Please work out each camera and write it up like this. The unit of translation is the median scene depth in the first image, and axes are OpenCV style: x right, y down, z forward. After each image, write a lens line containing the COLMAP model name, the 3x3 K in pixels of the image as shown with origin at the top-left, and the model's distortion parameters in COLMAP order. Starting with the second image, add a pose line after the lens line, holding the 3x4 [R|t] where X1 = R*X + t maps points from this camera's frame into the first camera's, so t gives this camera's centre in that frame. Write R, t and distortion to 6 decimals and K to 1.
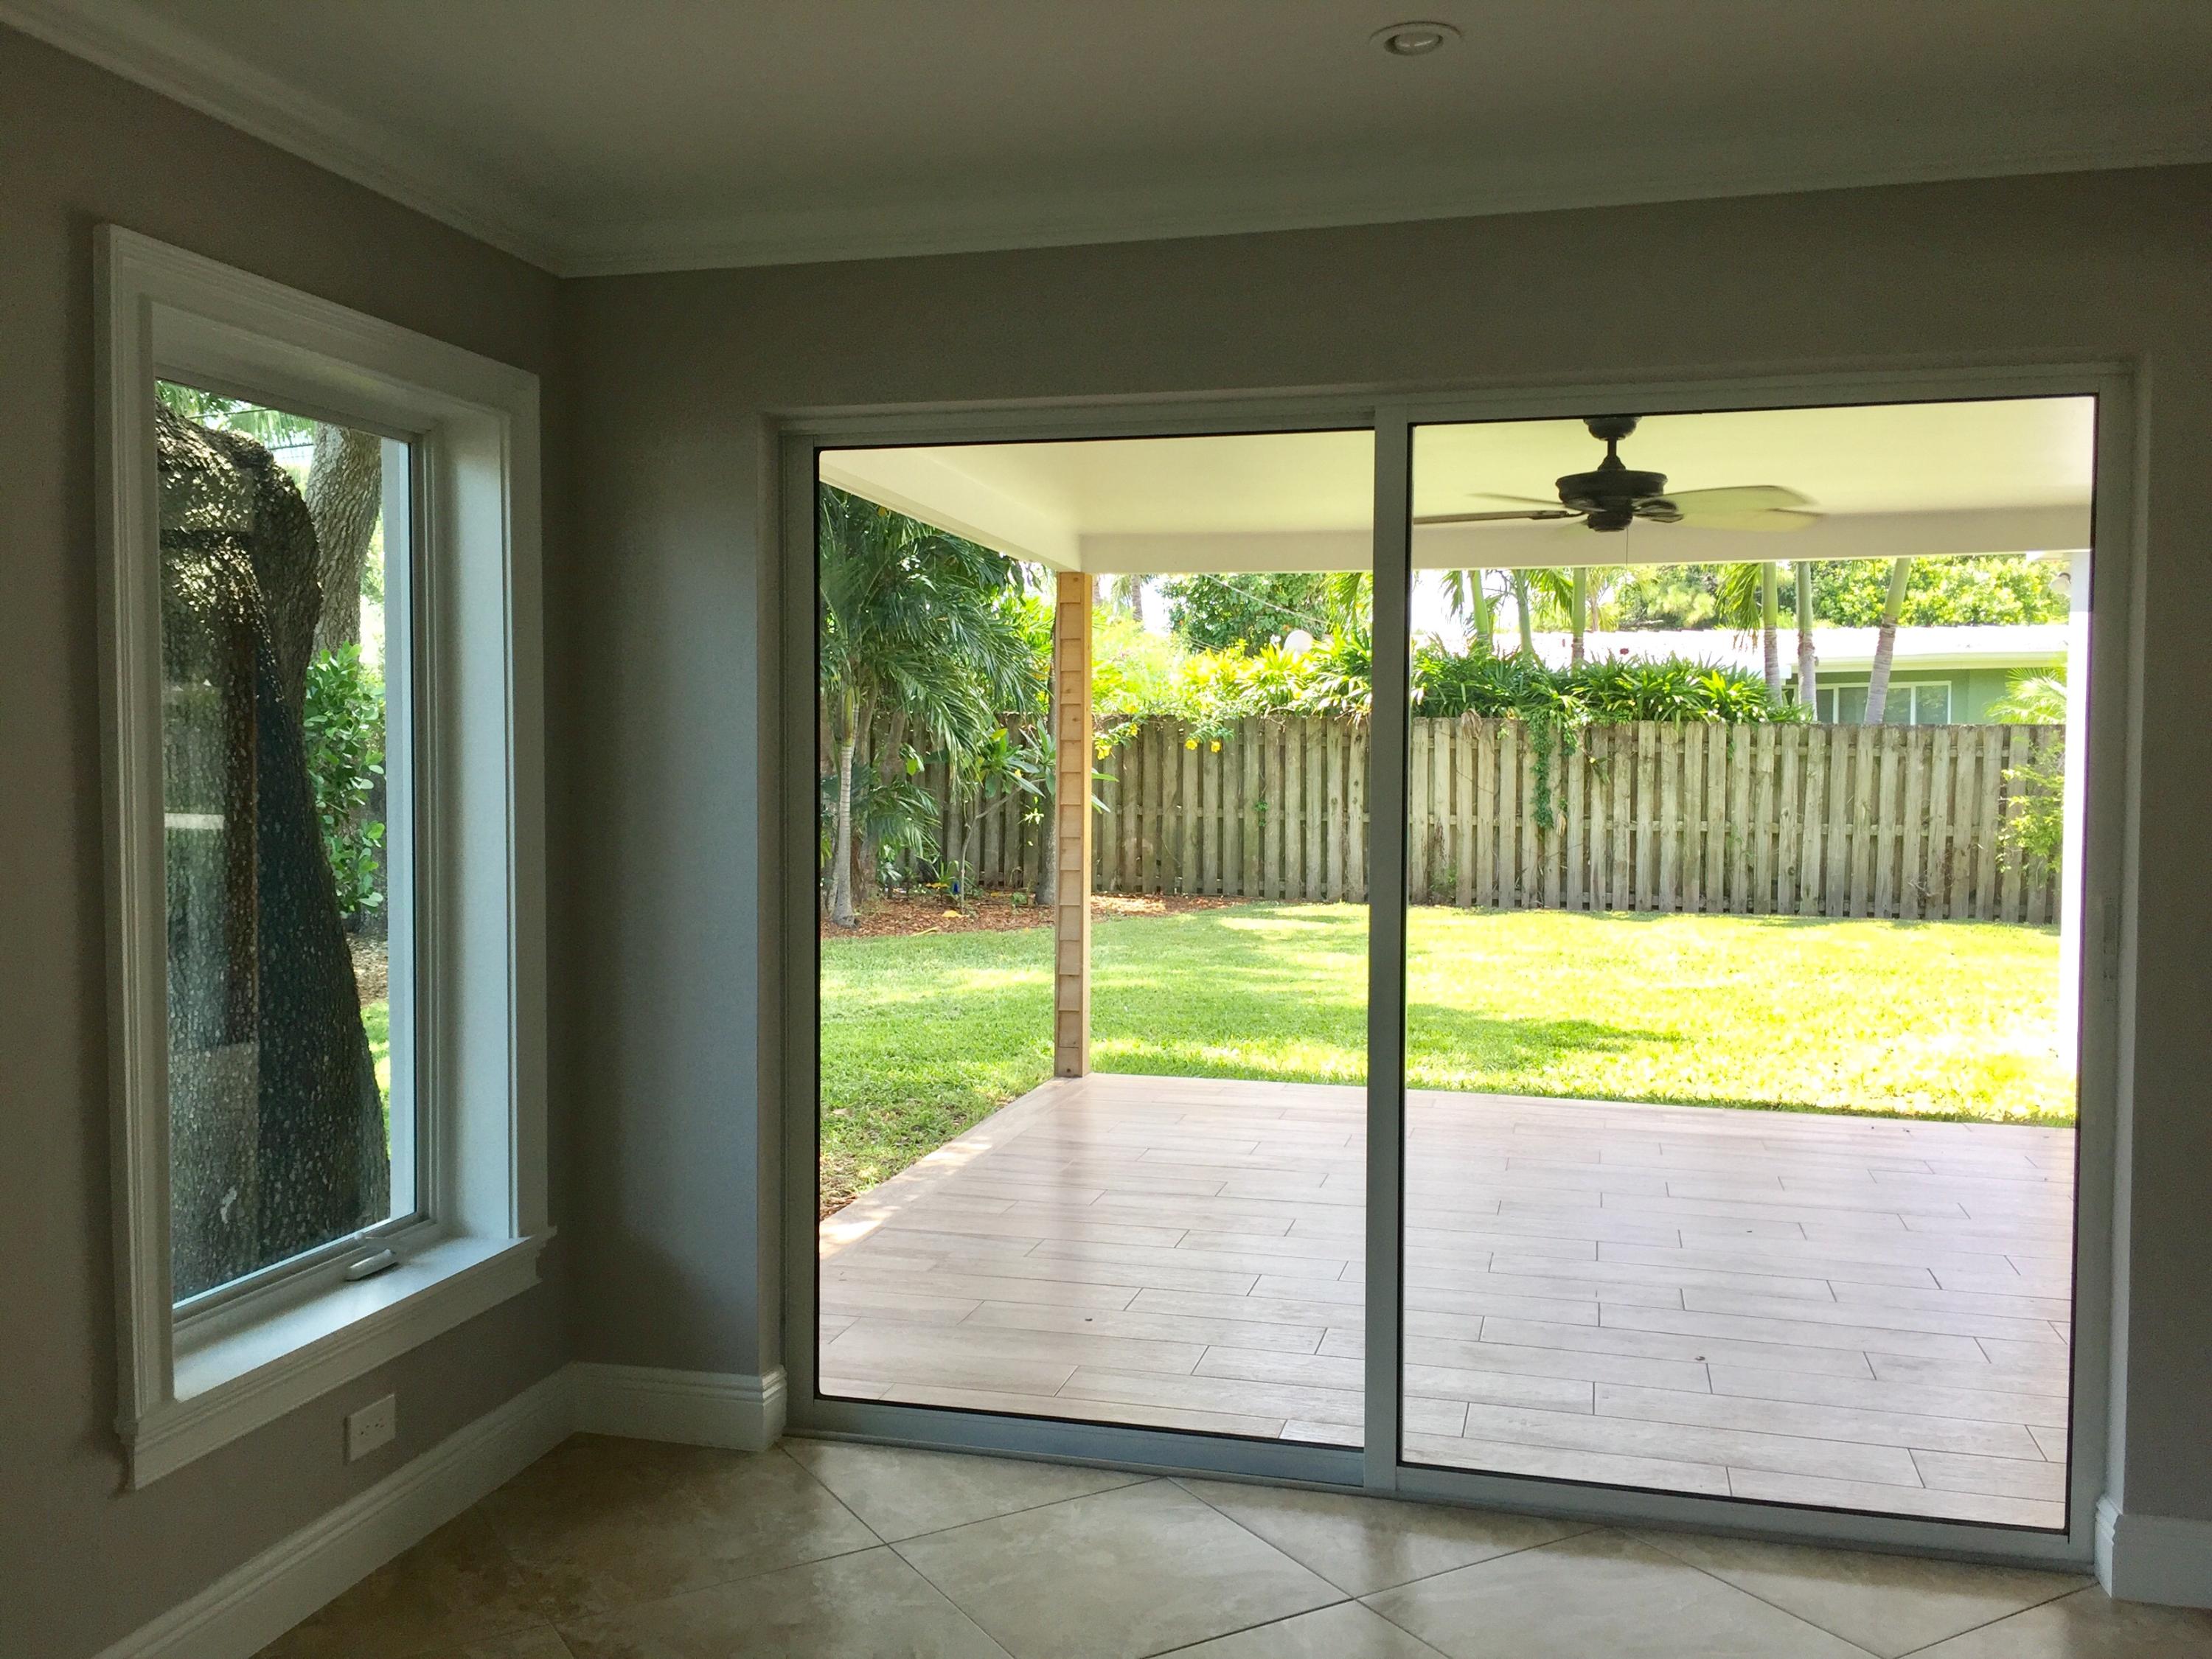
lens RADIAL K [[1902.3, 0, 1105.4], [0, 1902.3, 834.8], [0, 0, 1]] dist [0.090323, -0.111581]
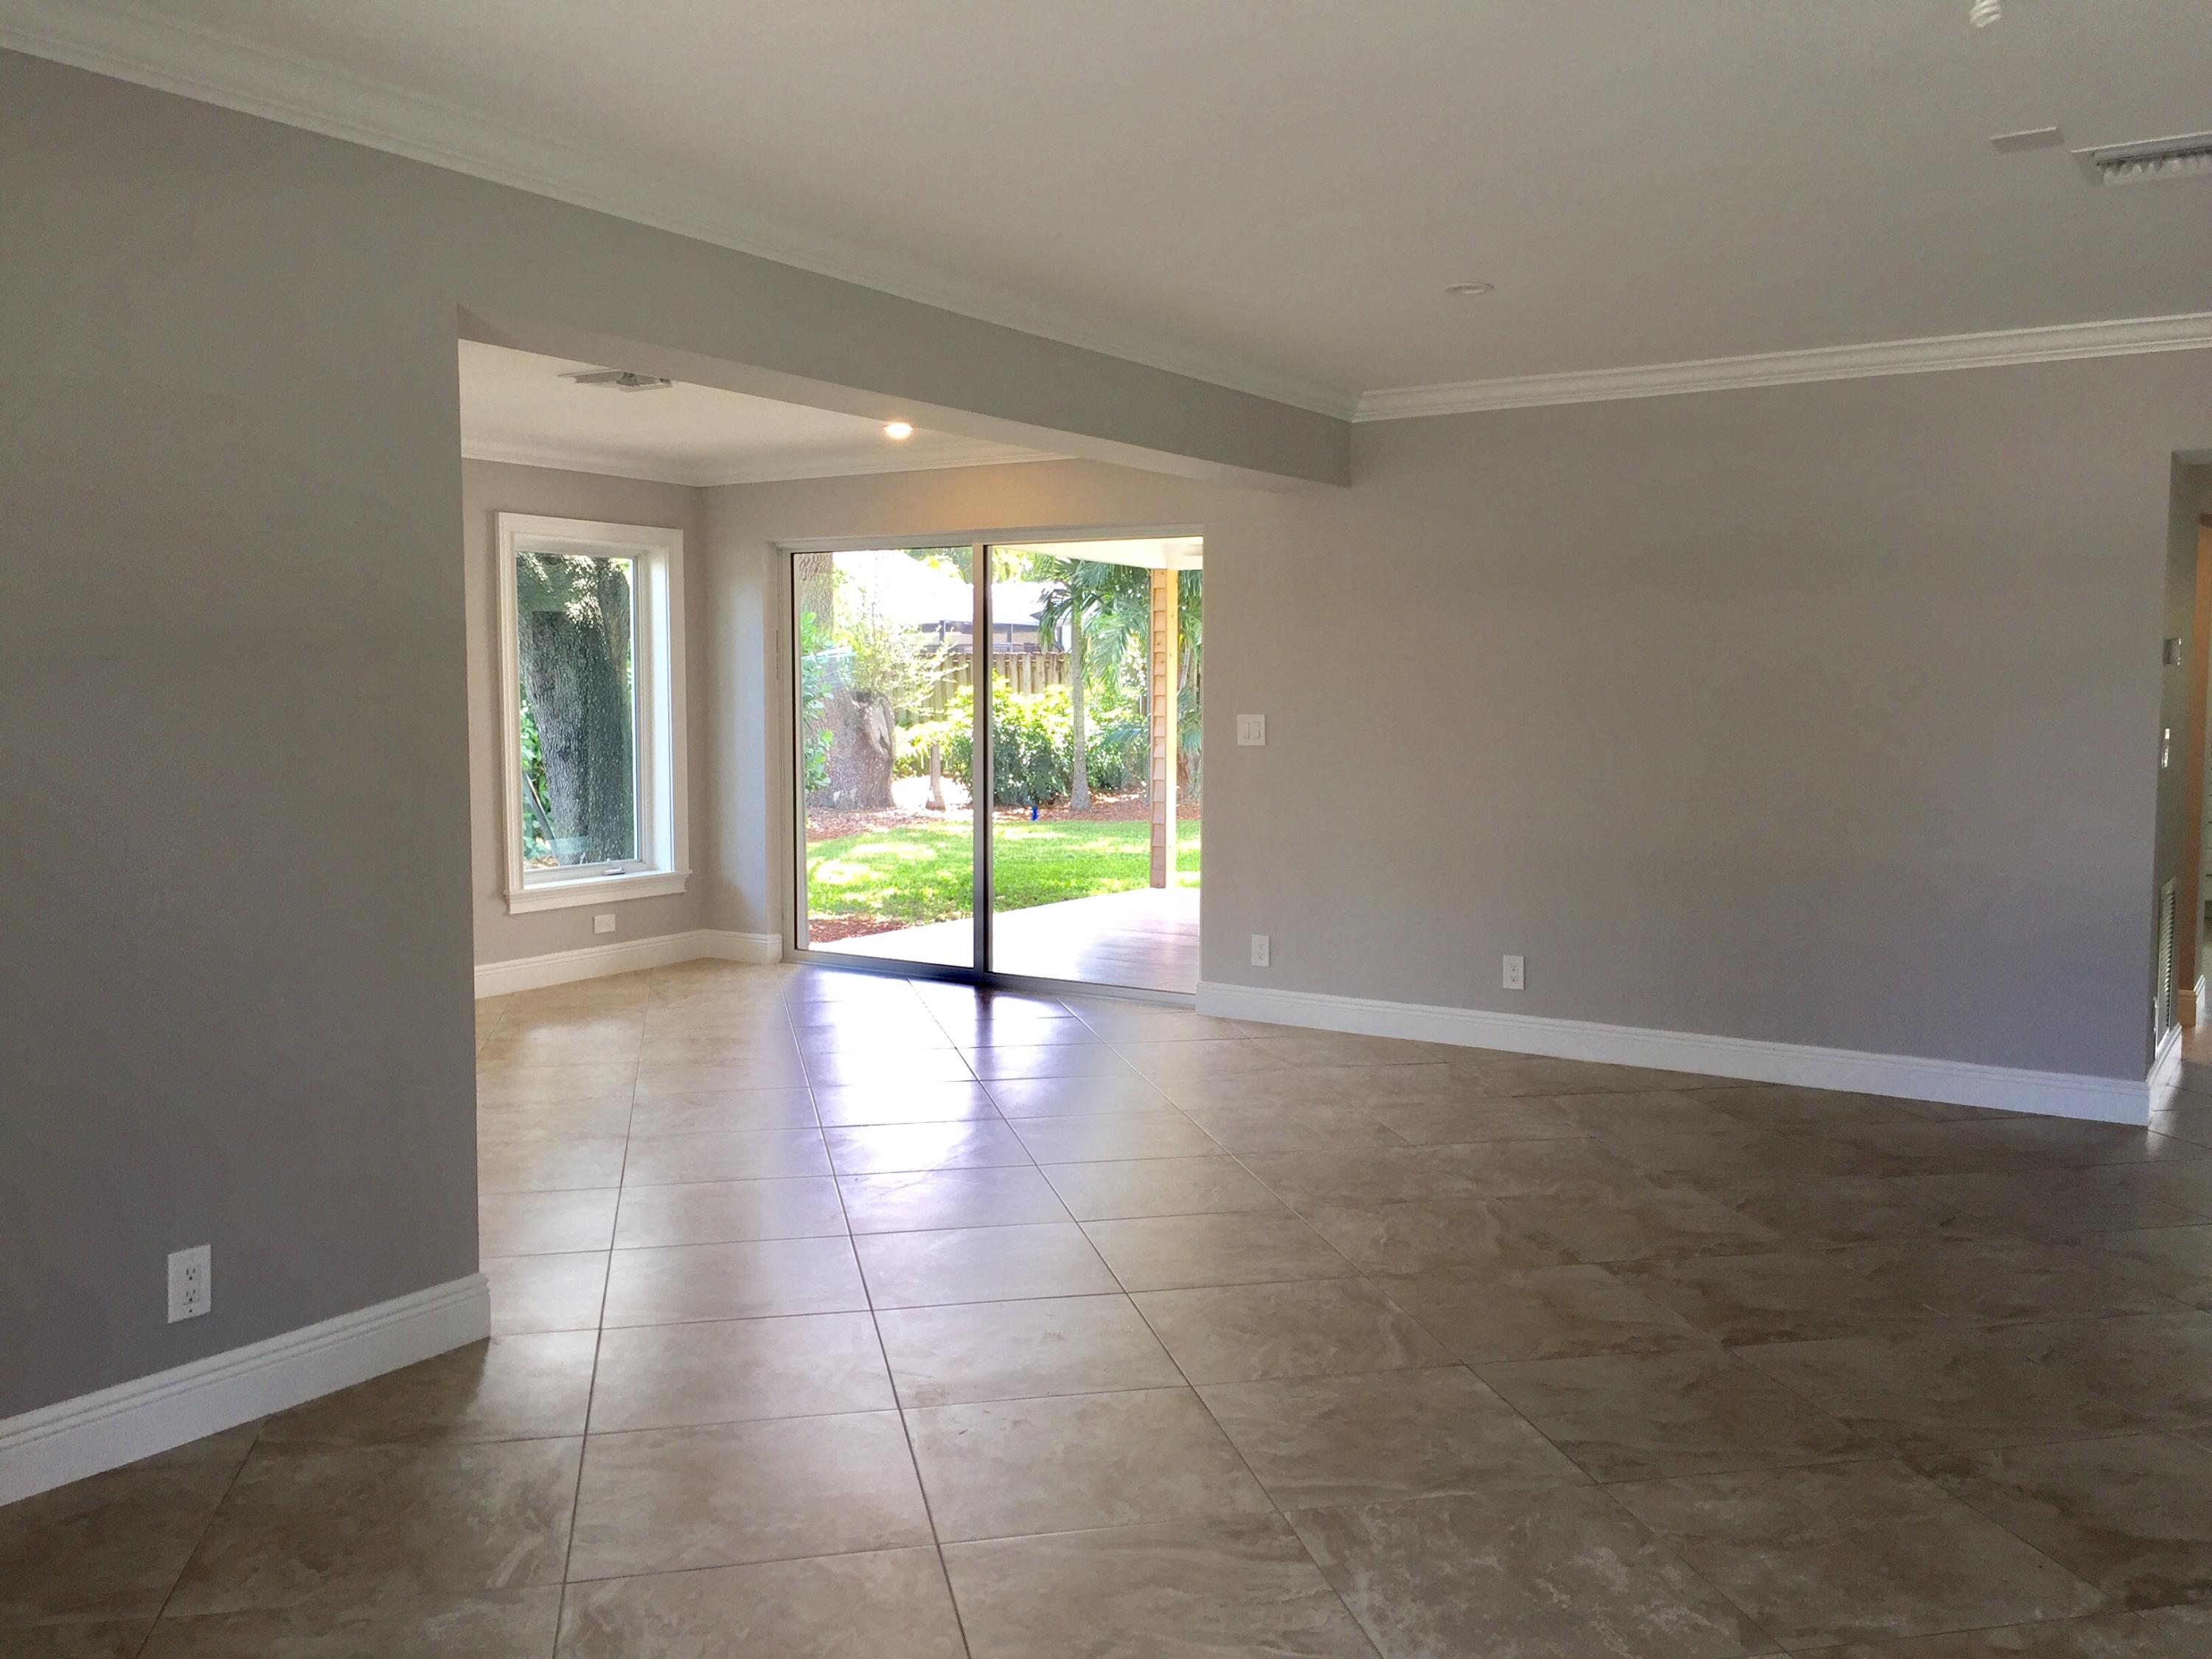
lens RADIAL K [[1902.3, 0, 1122.1], [0, 1902.3, 832.0], [0, 0, 1]] dist [0.090323, -0.111581]
pose [[0.952611, 0.023237, -0.303303, 0.997364], [-0.013214, 0.999298, 0.035057, 0.058926], [0.303905, -0.029388, 0.952249, -1.192486]]
